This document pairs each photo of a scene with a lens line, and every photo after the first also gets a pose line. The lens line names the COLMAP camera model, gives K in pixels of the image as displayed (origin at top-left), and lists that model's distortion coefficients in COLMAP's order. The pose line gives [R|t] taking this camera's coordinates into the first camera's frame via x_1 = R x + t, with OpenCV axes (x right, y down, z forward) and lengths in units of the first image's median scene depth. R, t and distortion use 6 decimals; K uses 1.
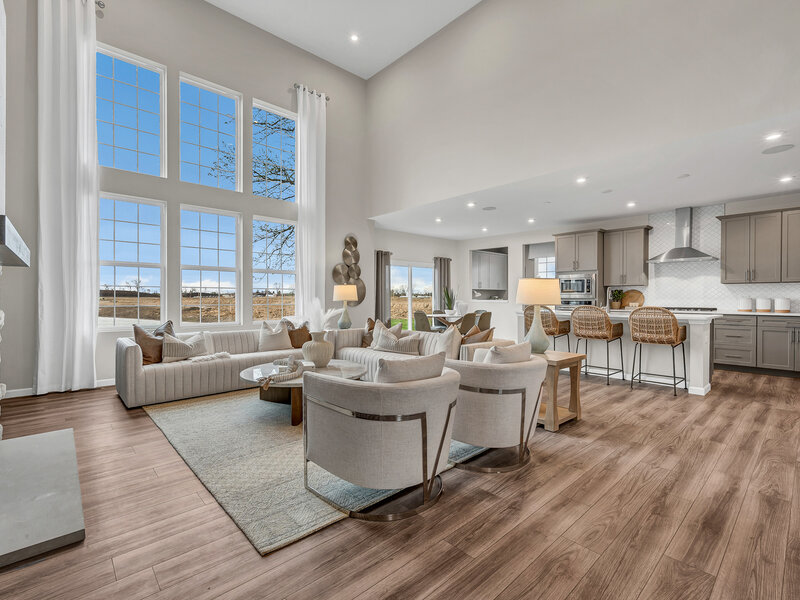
lens RADIAL K [[369.8, 0, 400.0], [0, 369.8, 300.0], [0, 0, 1]] dist [0.004709, 0.000660]
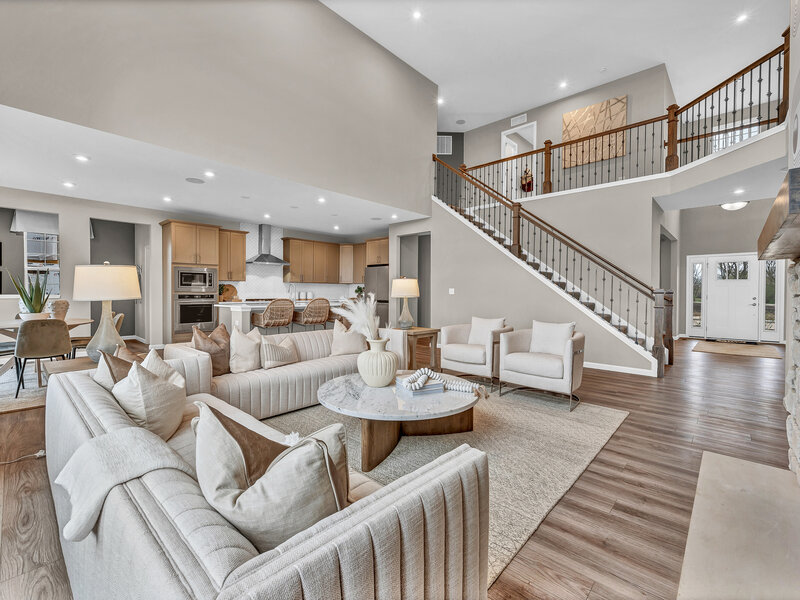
lens RADIAL K [[364.0, 0, 403.9], [0, 364.0, 297.5], [0, 0, 1]] dist [0.000701, 0.000214]
pose [[-0.100098, -0.014844, 0.994867, -0.678011], [0.003440, 0.999878, 0.015265, -0.004459], [-0.994972, 0.004950, -0.100035, 0.727611]]
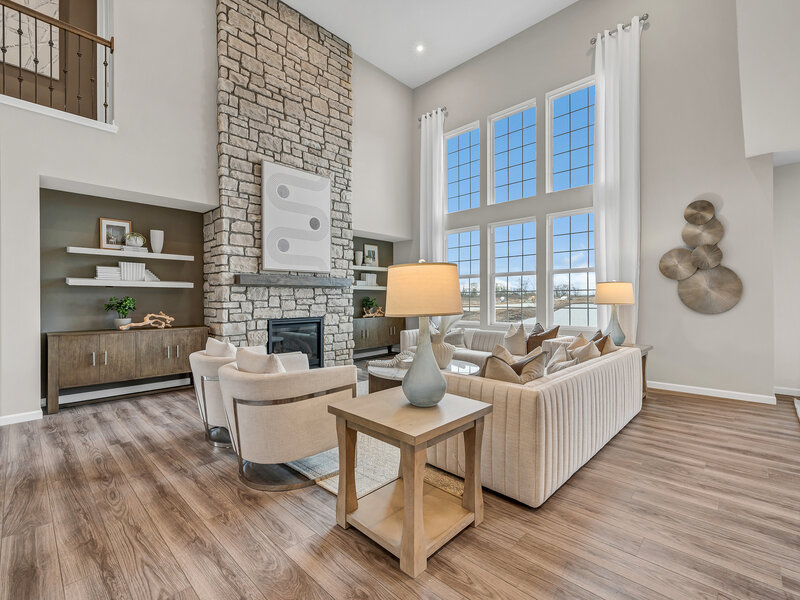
lens RADIAL K [[369.8, 0, 400.0], [0, 369.8, 300.0], [0, 0, 1]] dist [0.004709, 0.000660]
pose [[0.068847, -0.001215, -0.997626, 0.575041], [-0.002394, 0.999996, -0.001383, -0.005879], [0.997624, 0.002483, 0.068844, 0.590580]]
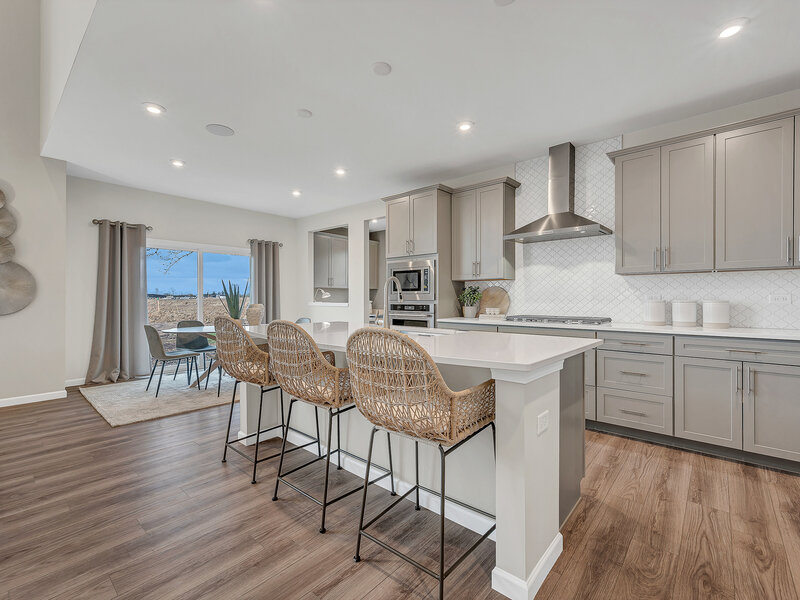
lens RADIAL K [[364.0, 0, 403.9], [0, 364.0, 297.5], [0, 0, 1]] dist [0.000701, 0.000214]
pose [[0.992030, 0.000475, 0.125999, 0.511623], [0.000756, 0.999952, -0.009720, -0.005065], [-0.125997, 0.009738, 0.991983, 0.531177]]
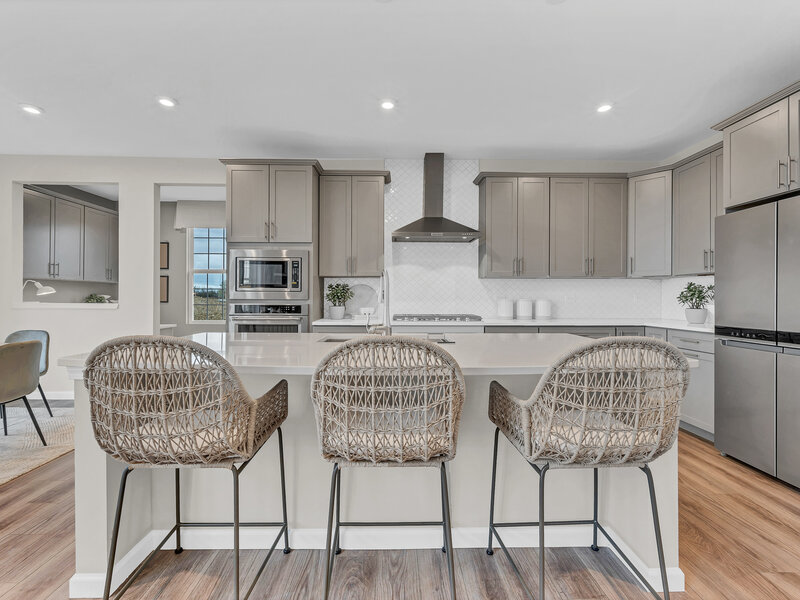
lens RADIAL K [[342.7, 0, 400.0], [0, 342.7, 300.0], [0, 0, 1]] dist [-0.000834, -0.000039]
pose [[0.651468, -0.006560, 0.758648, 0.331210], [0.001962, 0.999974, 0.006961, -0.009408], [-0.758673, -0.003047, 0.651464, 0.765193]]
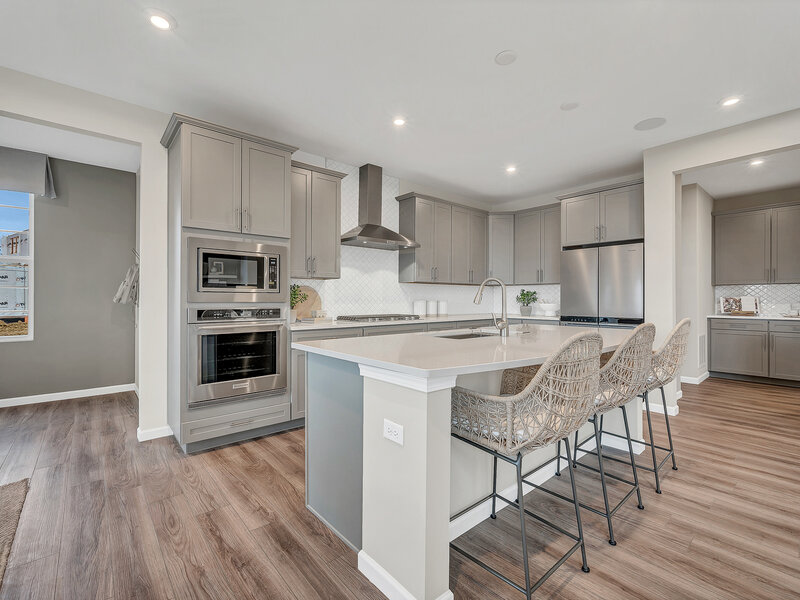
lens RADIAL K [[366.1, 0, 391.2], [0, 366.1, 300.8], [0, 0, 1]] dist [-0.016327, -0.000256]
pose [[0.037151, -0.004615, 0.999299, 0.126573], [0.003720, 0.999983, 0.004480, -0.010136], [-0.999303, 0.003551, 0.037167, 1.078614]]
